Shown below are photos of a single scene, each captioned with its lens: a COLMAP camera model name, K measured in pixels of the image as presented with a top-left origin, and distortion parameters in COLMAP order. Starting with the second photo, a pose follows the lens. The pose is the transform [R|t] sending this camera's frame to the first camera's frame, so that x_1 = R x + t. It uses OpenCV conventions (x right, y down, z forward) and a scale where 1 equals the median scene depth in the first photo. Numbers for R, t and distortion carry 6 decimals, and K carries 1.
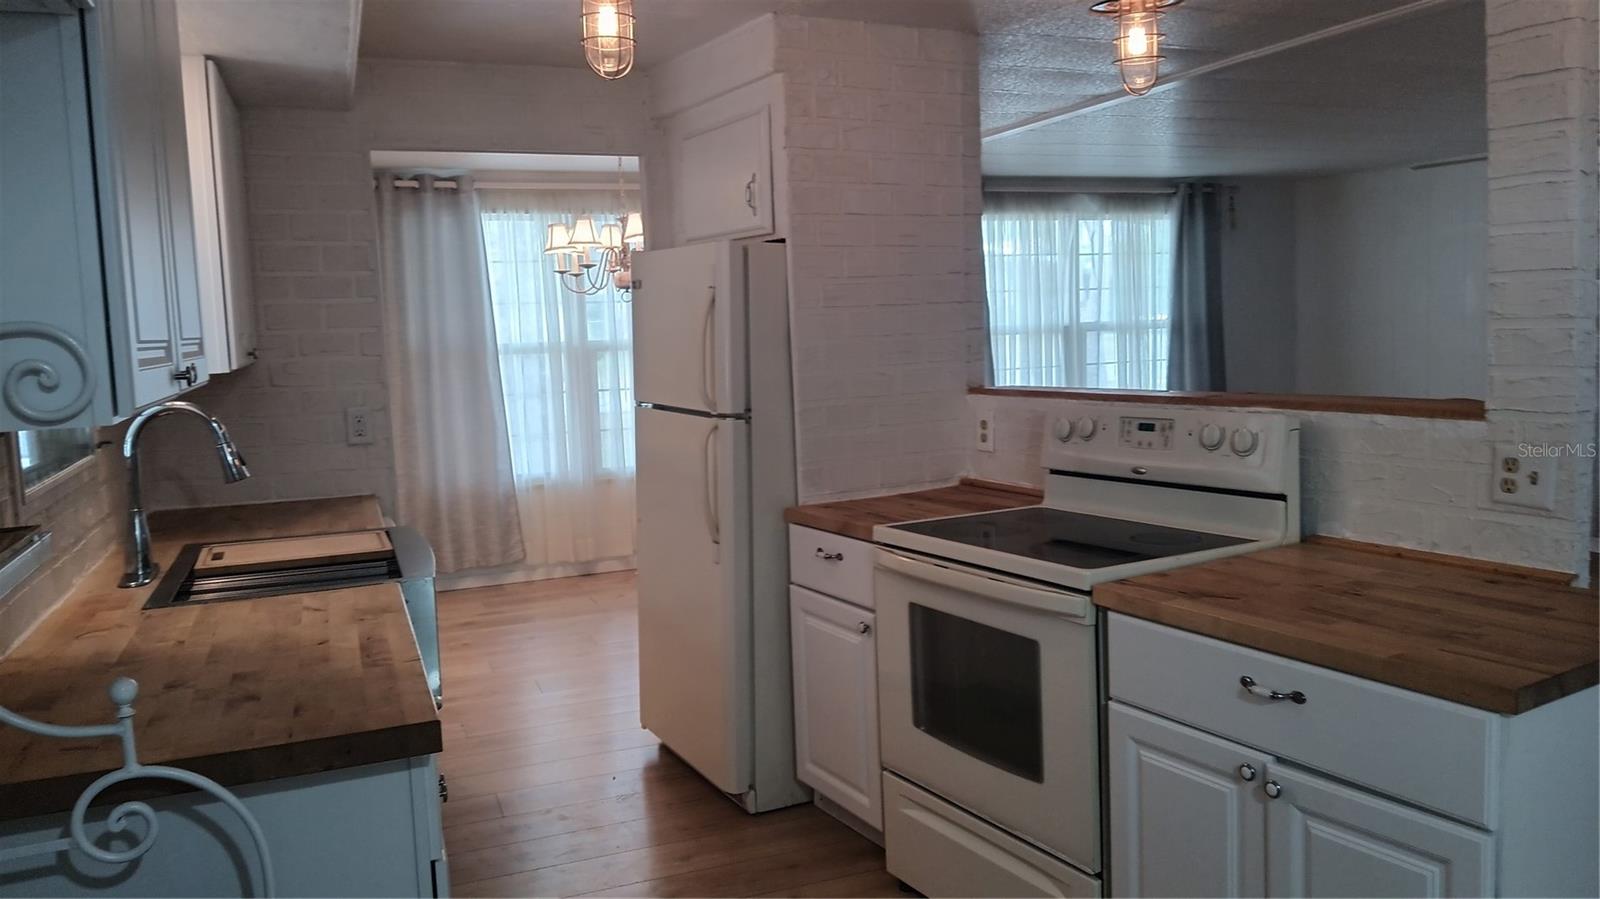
lens RADIAL K [[1155.7, 0, 797.4], [0, 1155.7, 429.4], [0, 0, 1]] dist [0.003949, -0.067603]
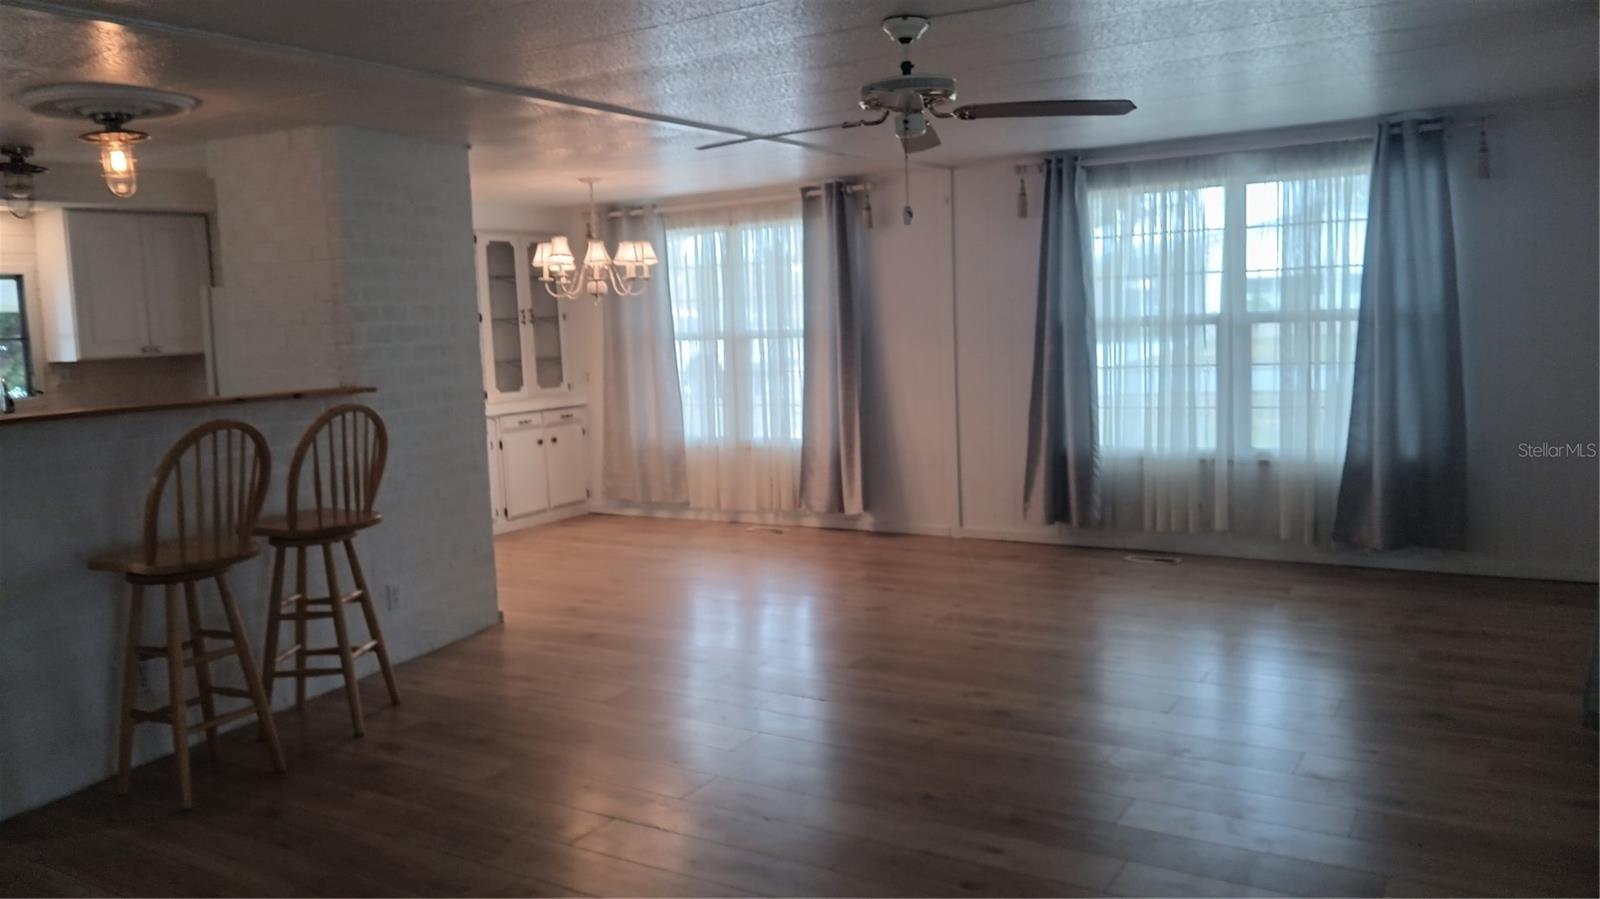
lens RADIAL K [[1204.2, 0, 809.4], [0, 1204.2, 447.5], [0, 0, 1]] dist [0.024747, -0.082012]
pose [[0.602854, 0.093375, -0.792368, 0.871994], [-0.054289, 0.995627, 0.076023, -0.054562], [0.796002, -0.002814, 0.605287, 0.293883]]
